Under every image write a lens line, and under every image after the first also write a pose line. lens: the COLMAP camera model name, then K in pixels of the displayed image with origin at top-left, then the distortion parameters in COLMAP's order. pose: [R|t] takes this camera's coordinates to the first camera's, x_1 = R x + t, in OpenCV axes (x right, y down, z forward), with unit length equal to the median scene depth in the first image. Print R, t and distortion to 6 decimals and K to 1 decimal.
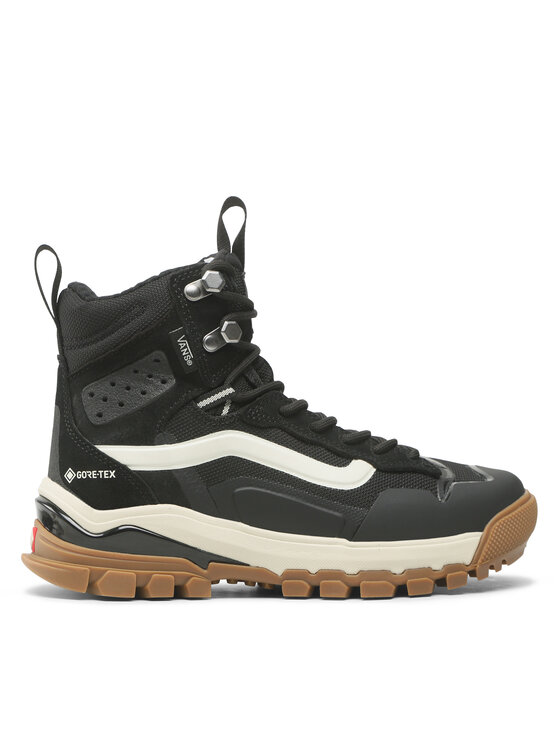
lens RADIAL K [[1412.2, 0, 280.2], [0, 1412.2, 373.1], [0, 0, 1]] dist [-0.285675, 0.000000]
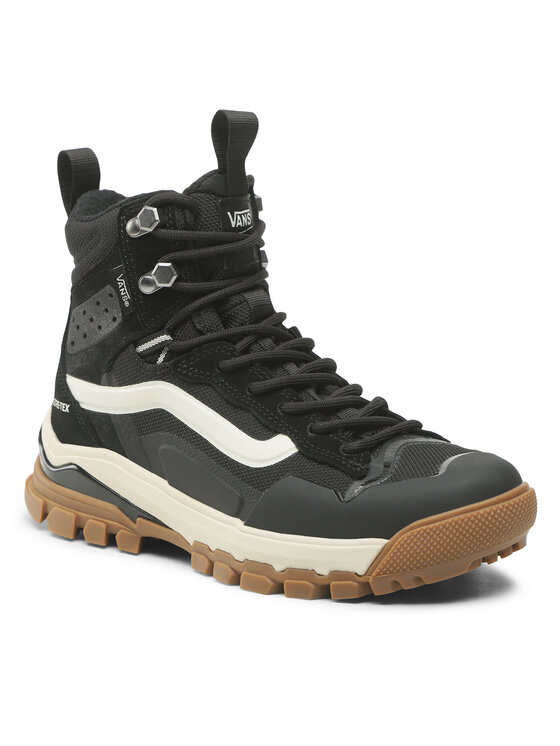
lens RADIAL K [[2060.6, 0, 280.1], [0, 2060.6, 373.5], [0, 0, 1]] dist [-0.997039, 0.000000]
pose [[0.787691, 0.140004, -0.599952, 0.823370], [-0.015543, 0.978042, 0.207828, -0.242228], [0.615875, -0.154379, 0.772571, 0.018669]]
